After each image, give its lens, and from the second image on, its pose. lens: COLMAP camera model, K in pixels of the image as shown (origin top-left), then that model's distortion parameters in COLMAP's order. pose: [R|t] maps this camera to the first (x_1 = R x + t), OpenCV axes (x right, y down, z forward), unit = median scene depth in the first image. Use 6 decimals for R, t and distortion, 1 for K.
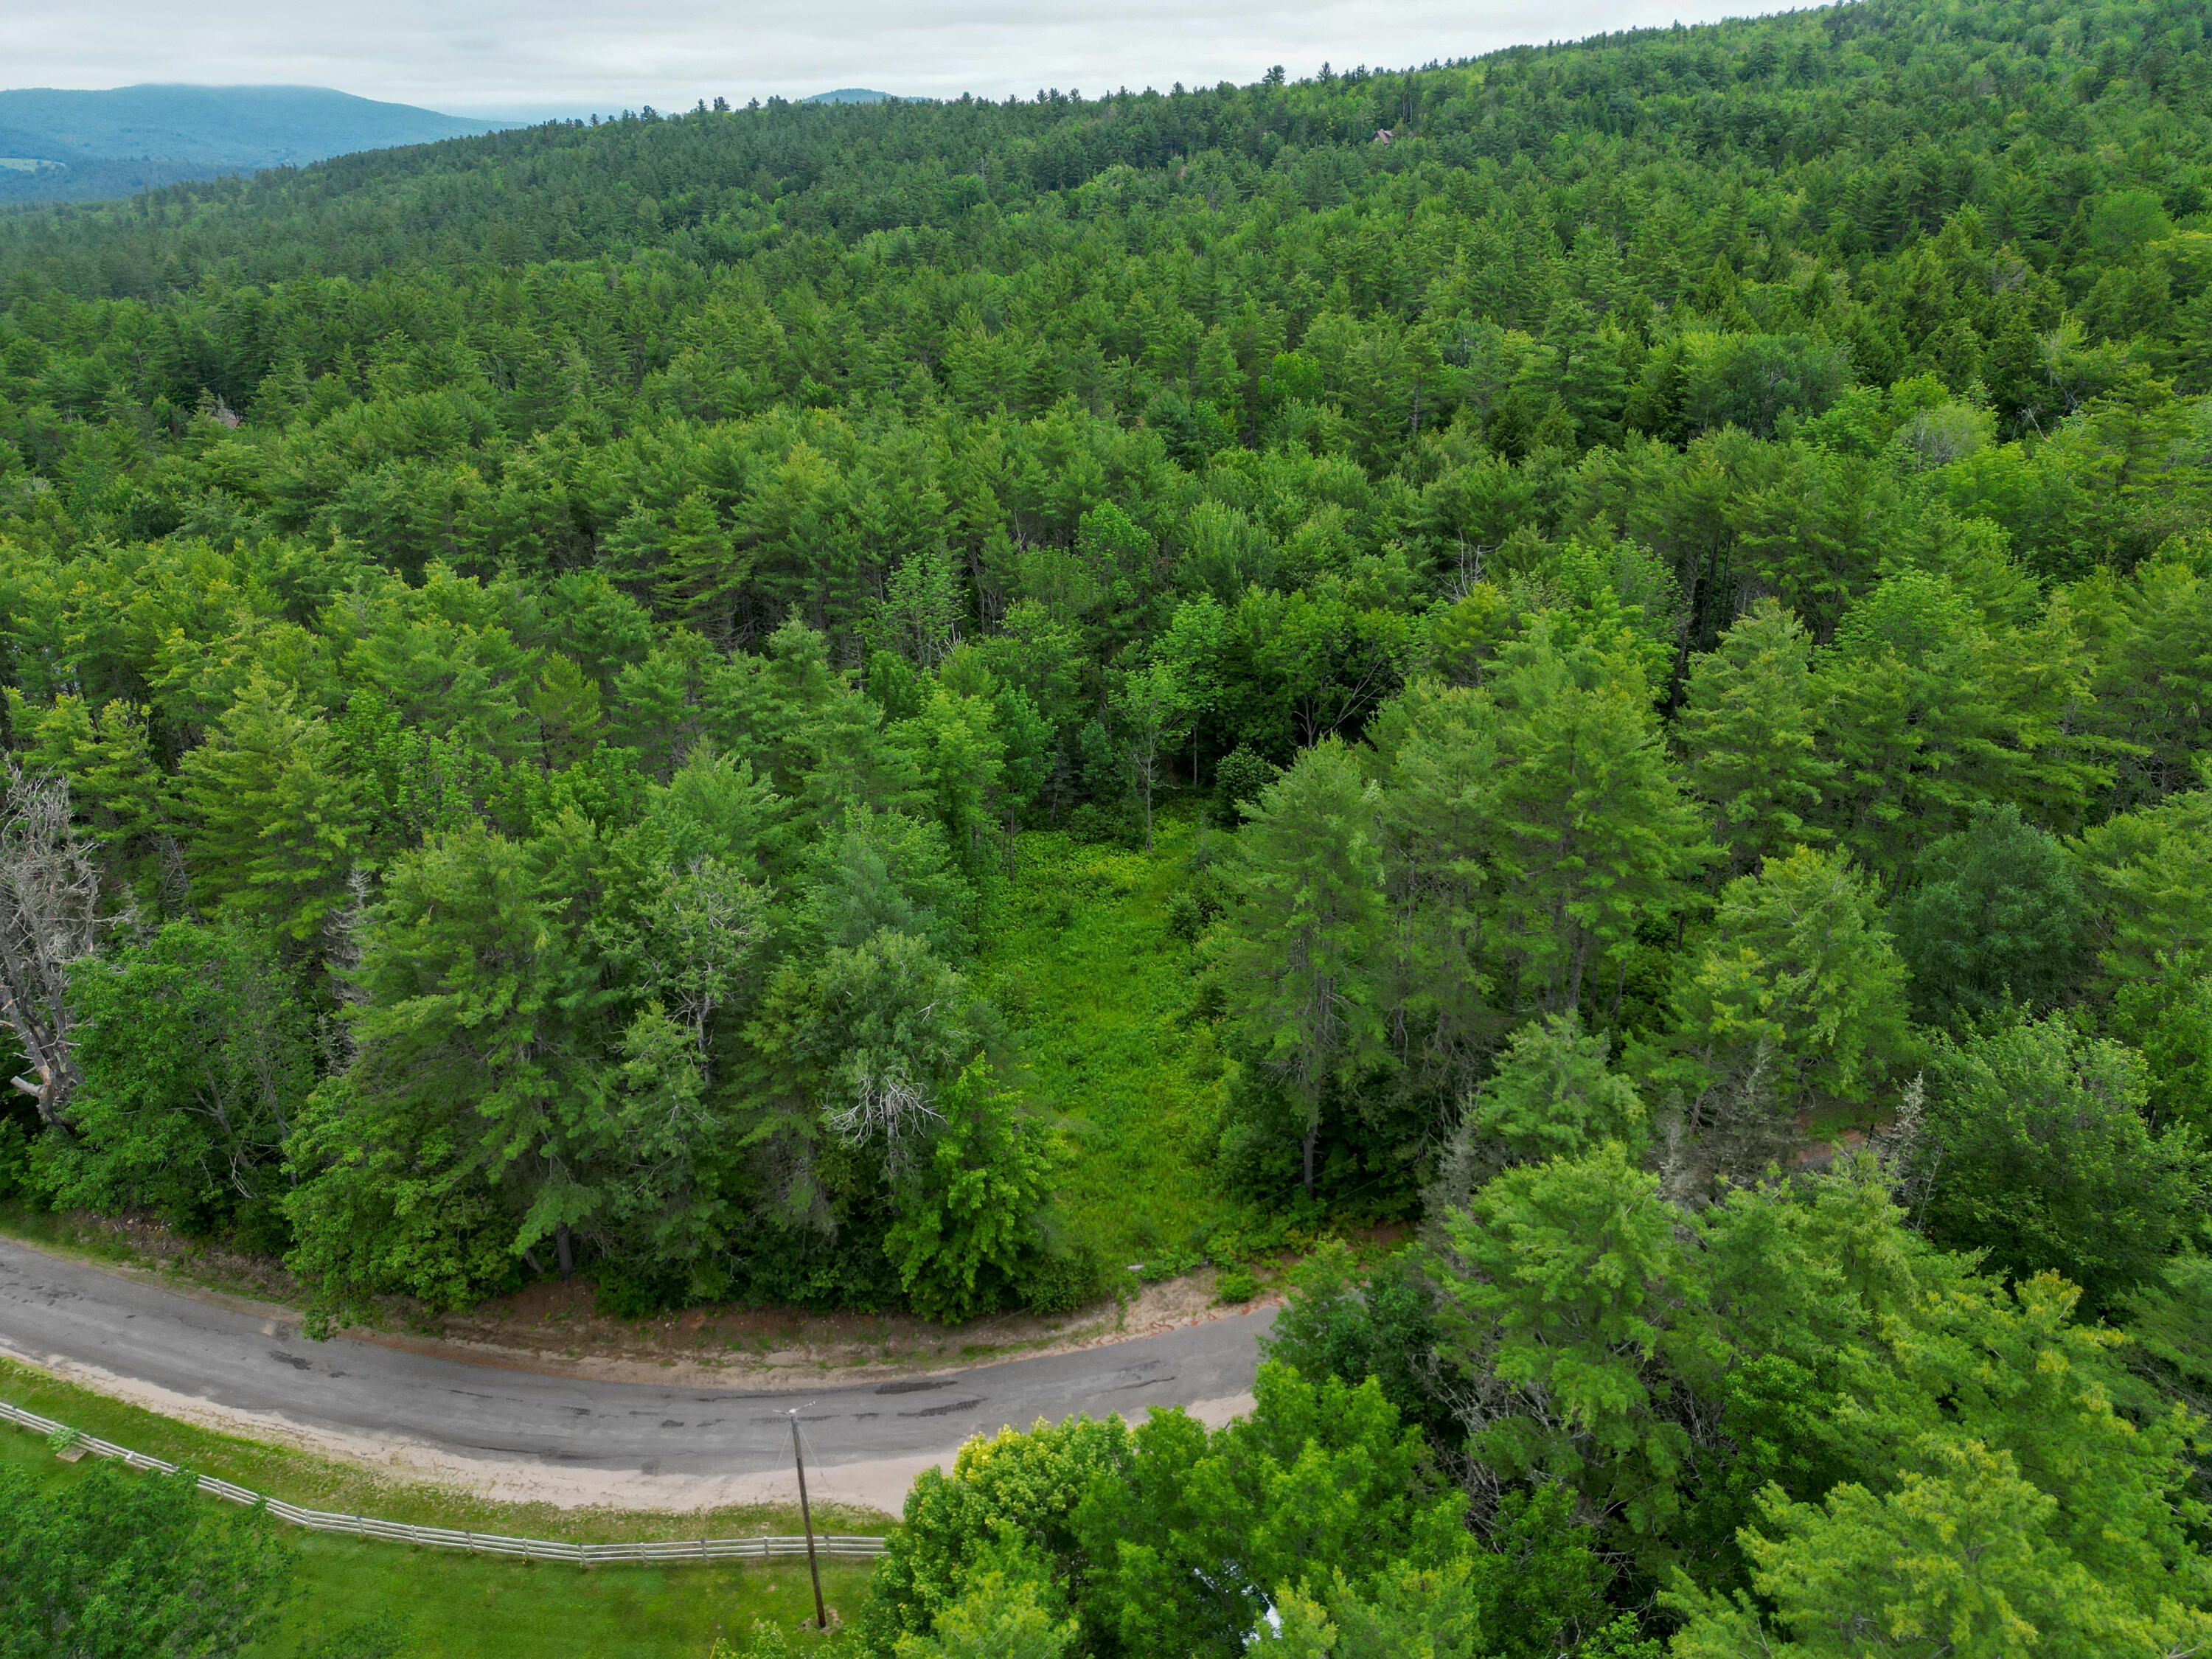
lens RADIAL K [[1547.2, 0, 1104.3], [0, 1547.2, 829.3], [0, 0, 1]] dist [0.079405, -0.072521]
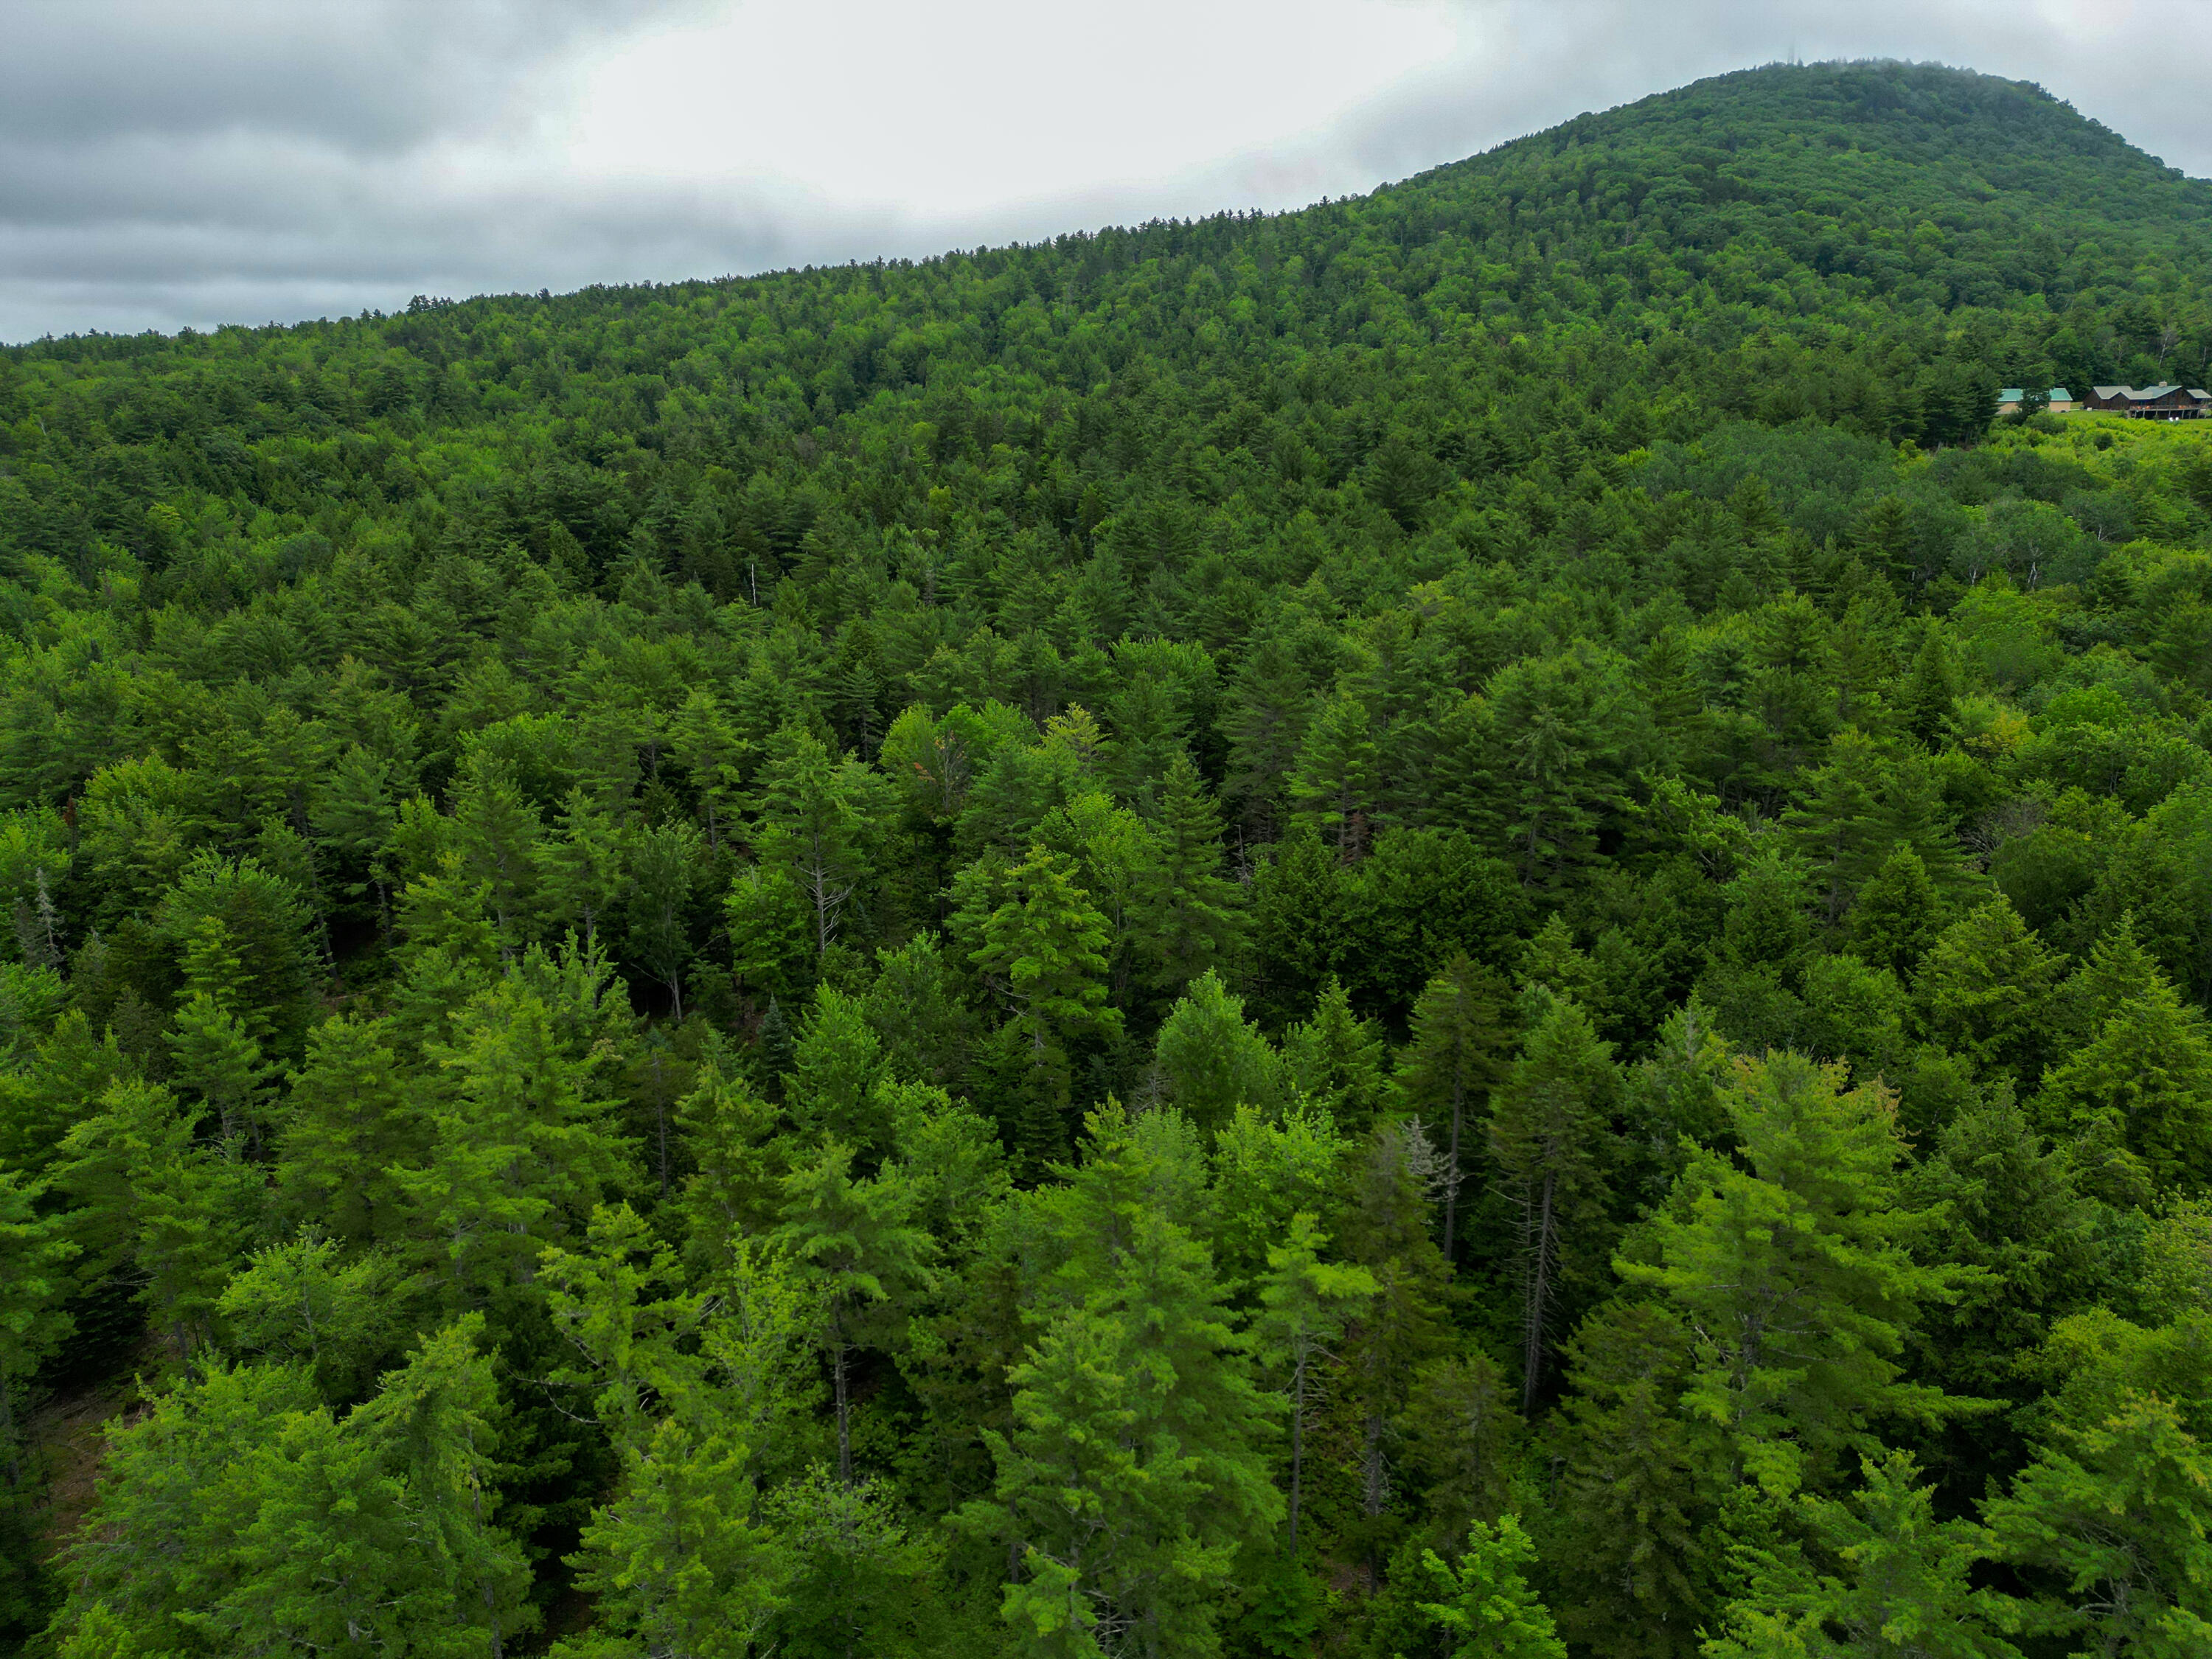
lens RADIAL K [[1547.2, 0, 1100.0], [0, 1547.2, 833.4], [0, 0, 1]] dist [0.079405, -0.072521]
pose [[0.636788, -0.201796, 0.744163, 0.120250], [0.320906, 0.946943, -0.017819, -0.510066], [-0.701085, 0.250154, 0.667760, 0.978499]]
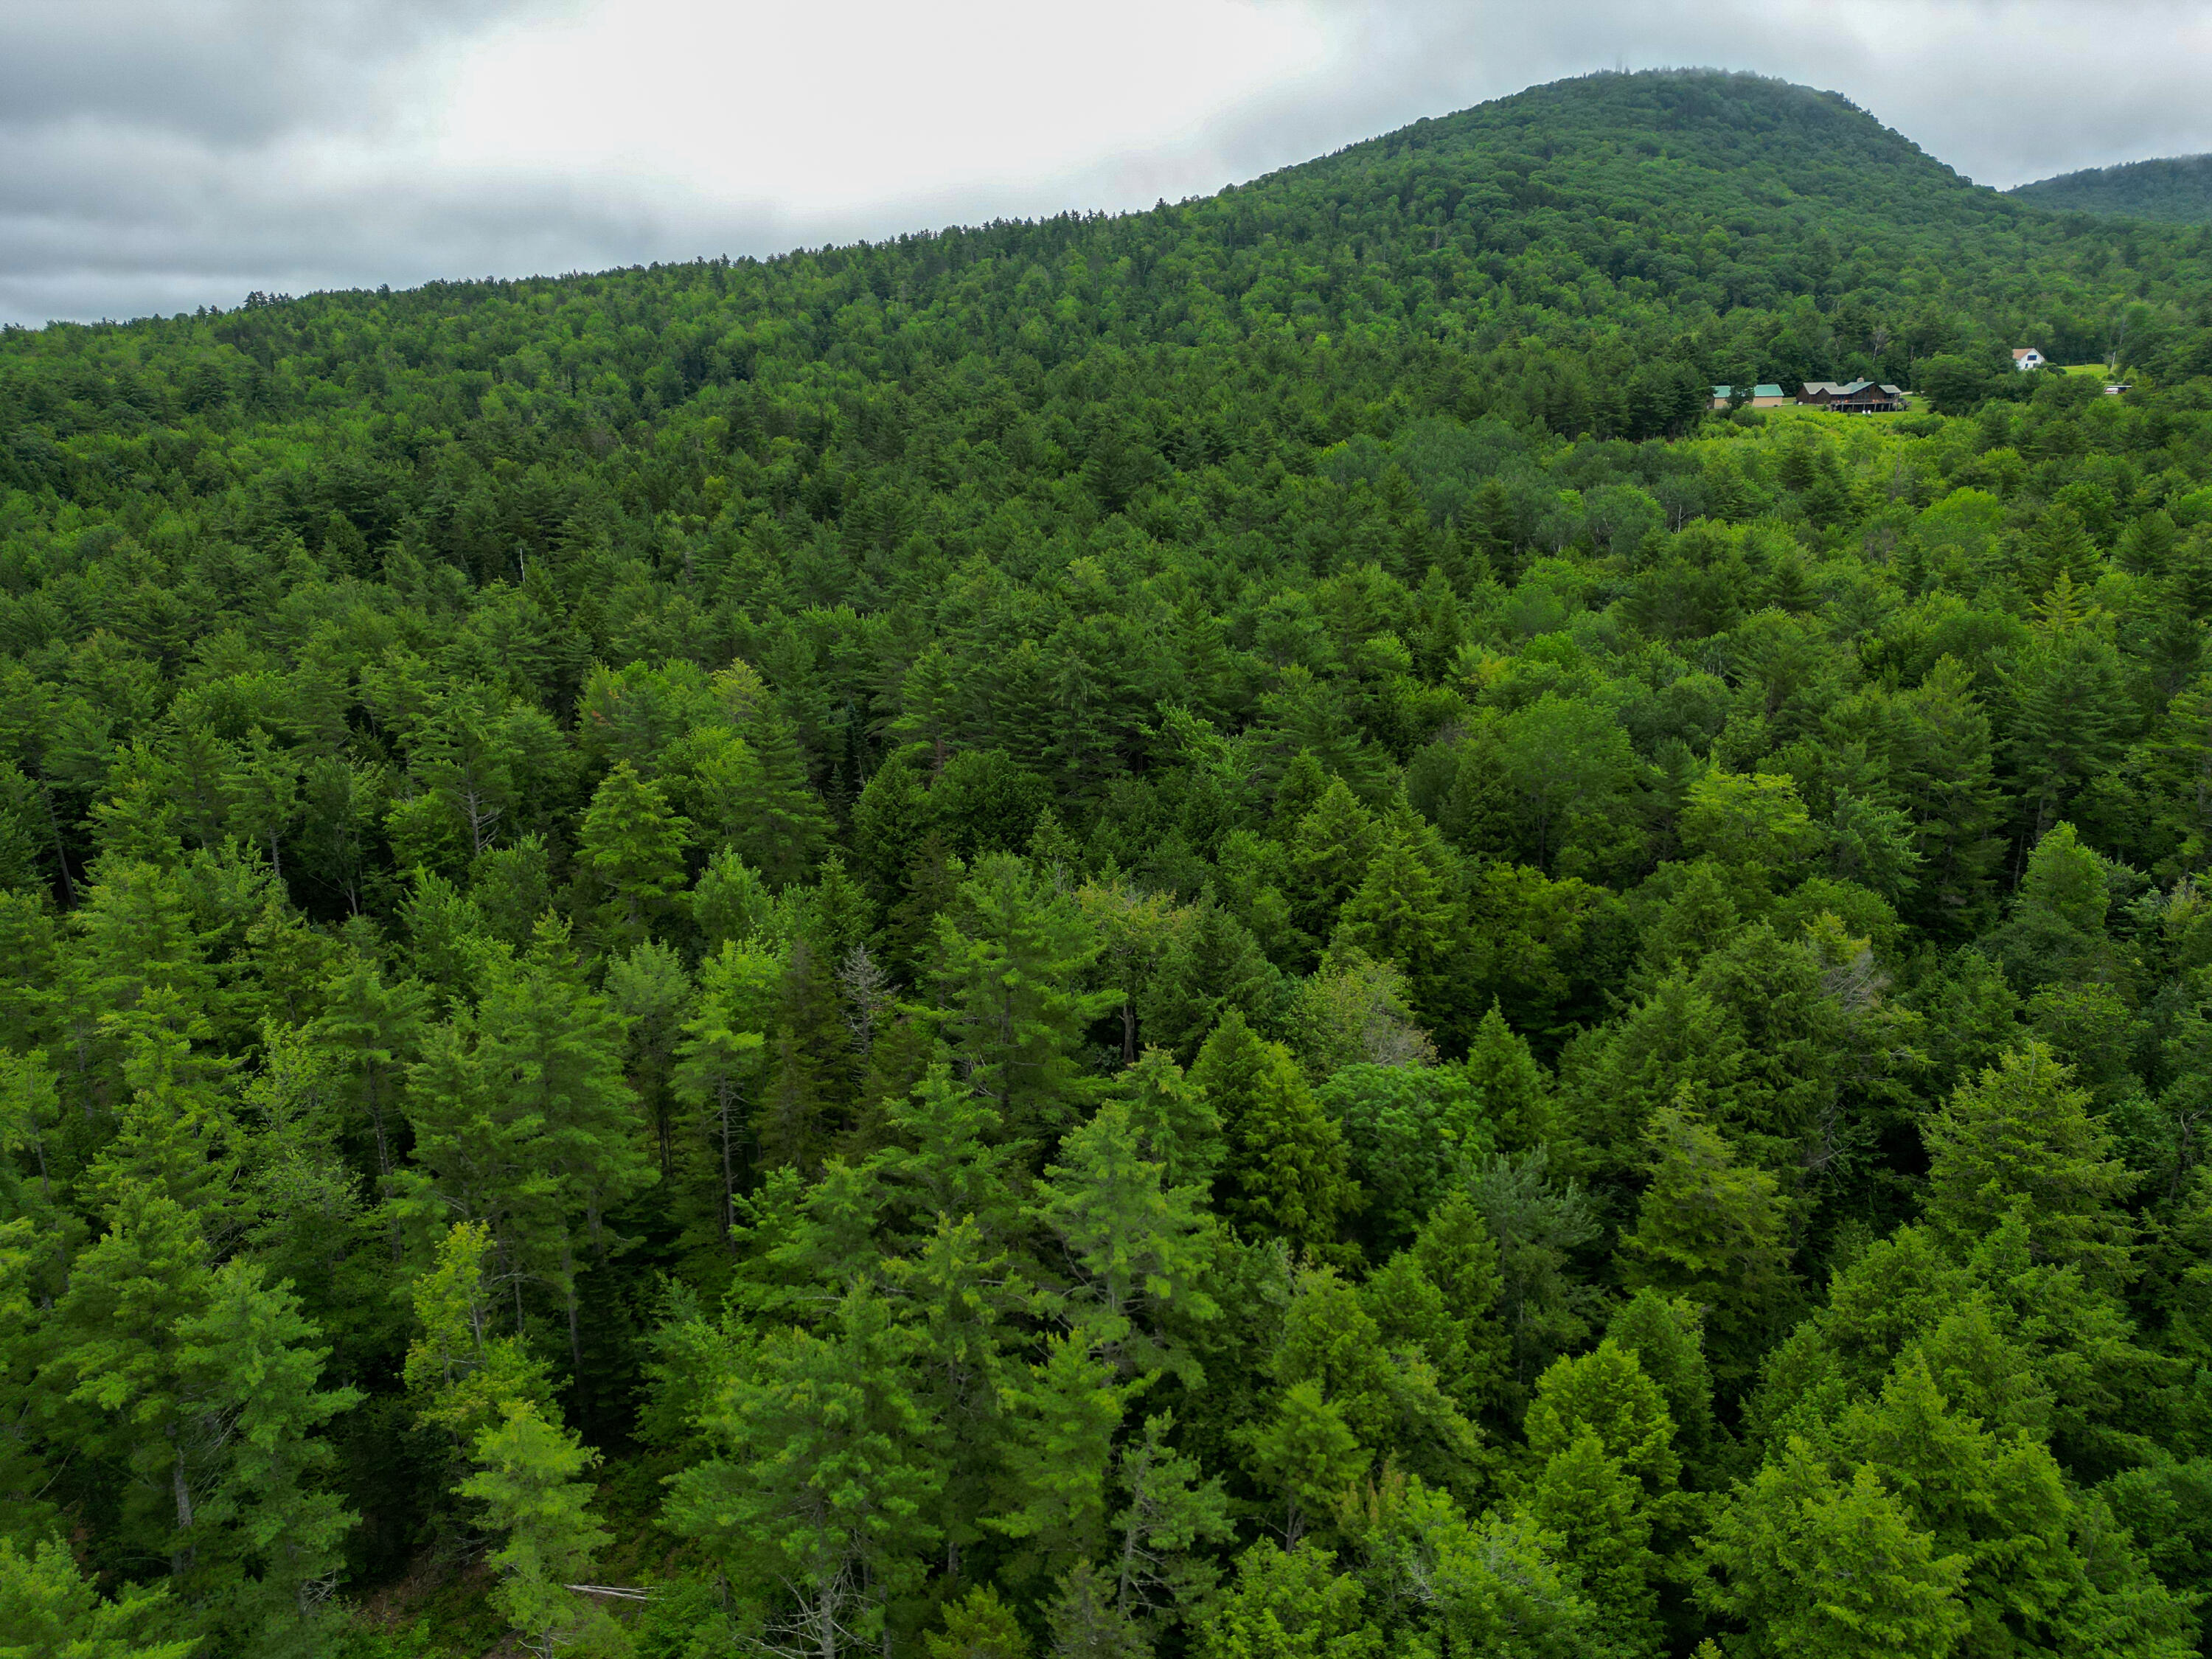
lens RADIAL K [[1547.2, 0, 1098.3], [0, 1547.2, 831.5], [0, 0, 1]] dist [0.079405, -0.072521]
pose [[0.585691, -0.215668, 0.781315, 0.099523], [0.340177, 0.940350, 0.004562, -0.437995], [-0.735694, 0.263114, 0.624120, 0.818176]]
